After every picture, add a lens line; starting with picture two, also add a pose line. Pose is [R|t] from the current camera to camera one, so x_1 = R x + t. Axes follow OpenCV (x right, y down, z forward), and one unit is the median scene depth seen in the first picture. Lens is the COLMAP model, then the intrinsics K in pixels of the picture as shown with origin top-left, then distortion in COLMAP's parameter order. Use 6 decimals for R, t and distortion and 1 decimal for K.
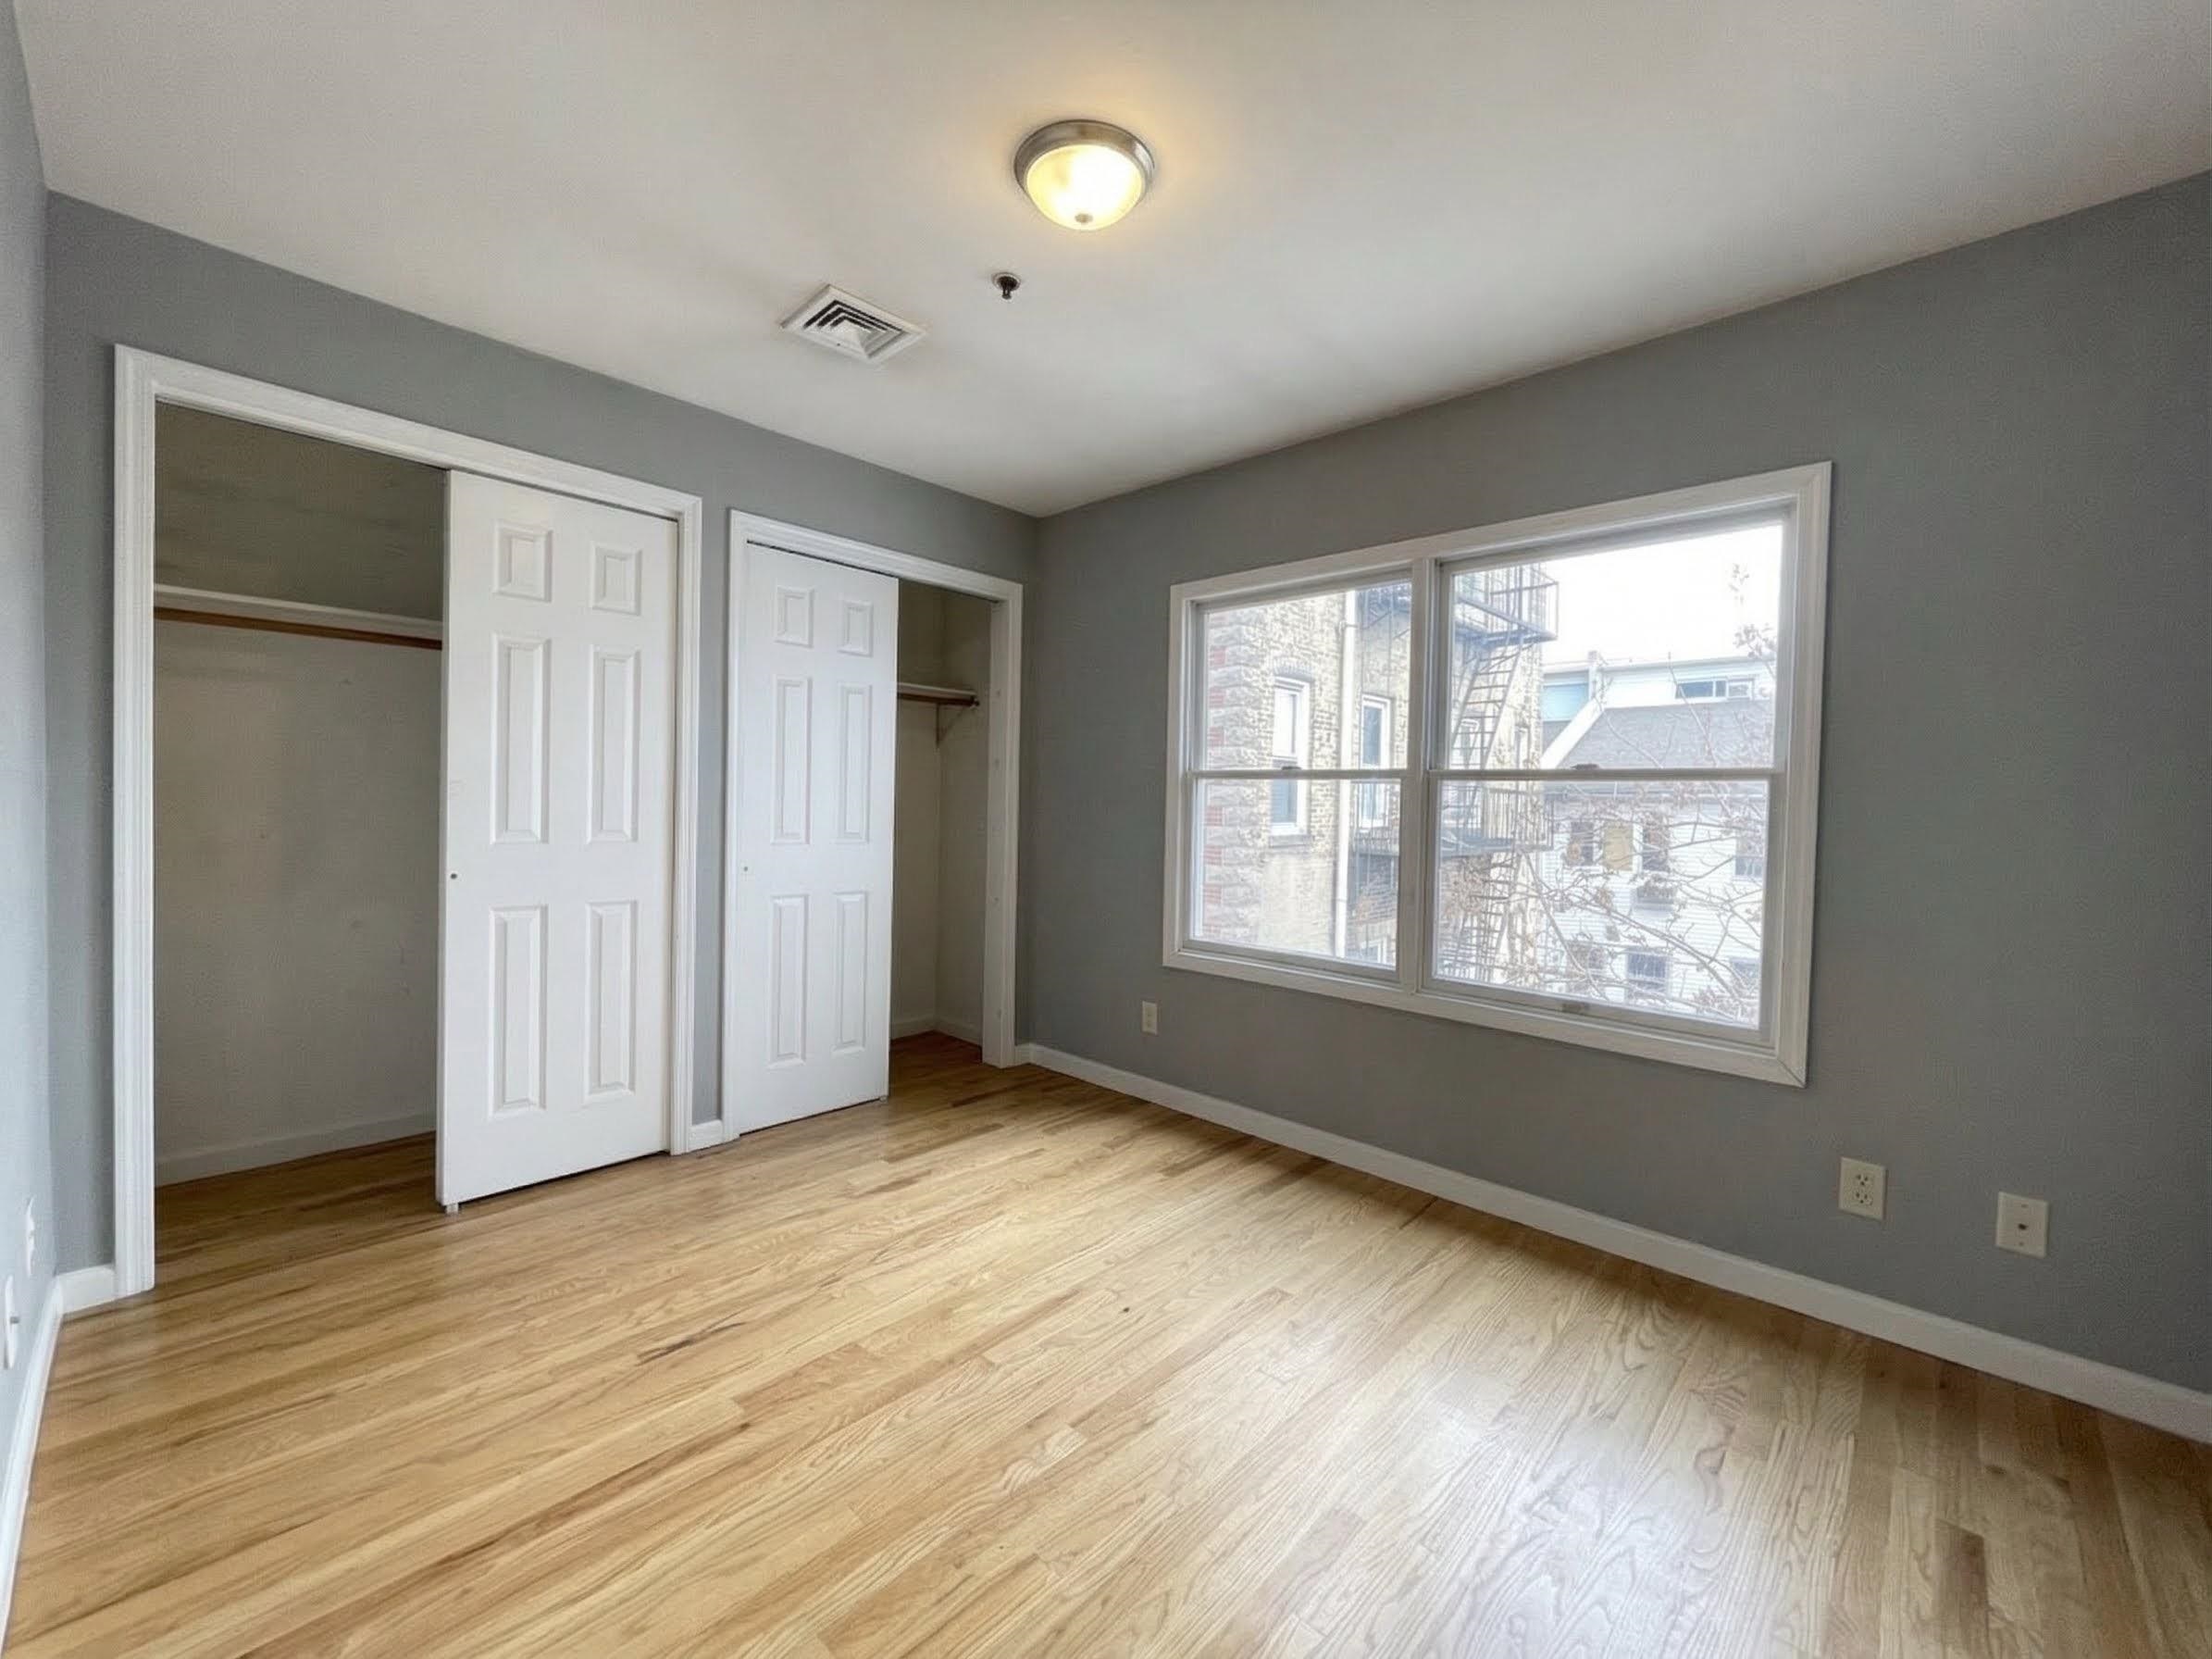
lens RADIAL K [[895.9, 0, 1112.6], [0, 895.9, 823.0], [0, 0, 1]] dist [-0.001184, -0.000048]
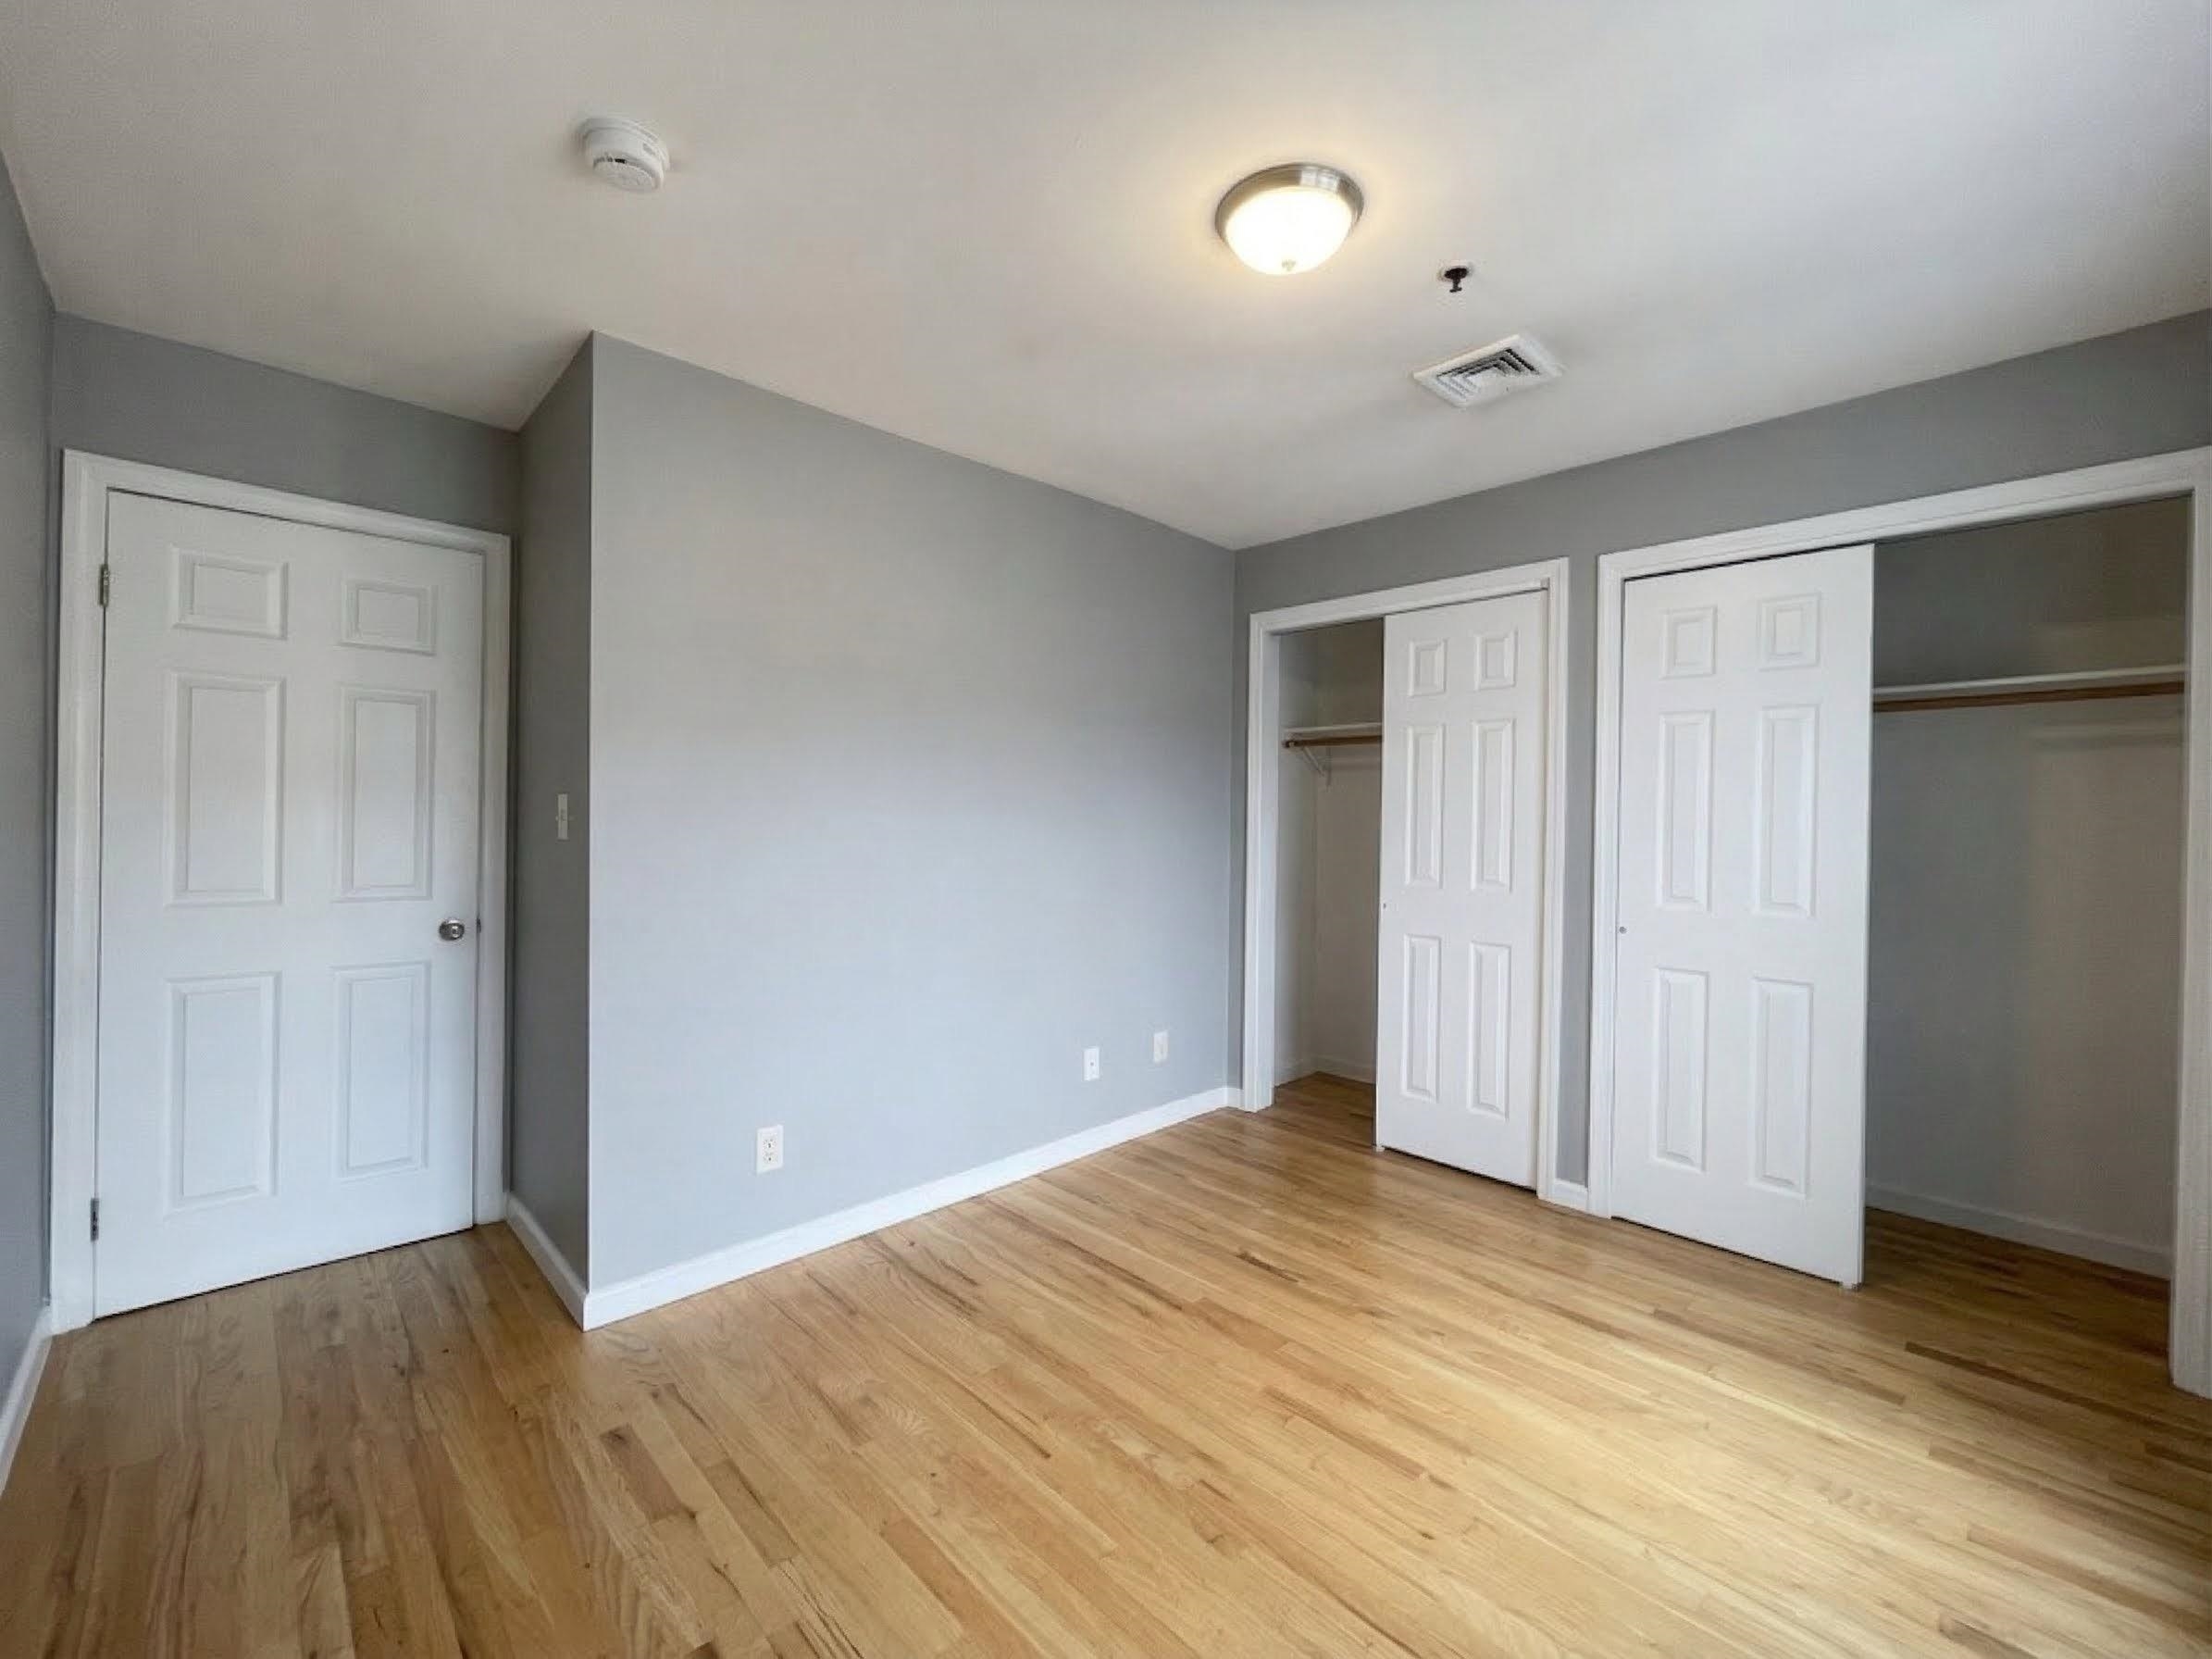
lens RADIAL K [[895.9, 0, 1112.6], [0, 895.9, 823.0], [0, 0, 1]] dist [-0.001184, -0.000048]
pose [[-0.035456, -0.023171, -0.999103, 0.579820], [-0.040980, 0.998924, -0.021712, -0.018440], [0.998531, 0.040173, -0.036367, 0.544371]]
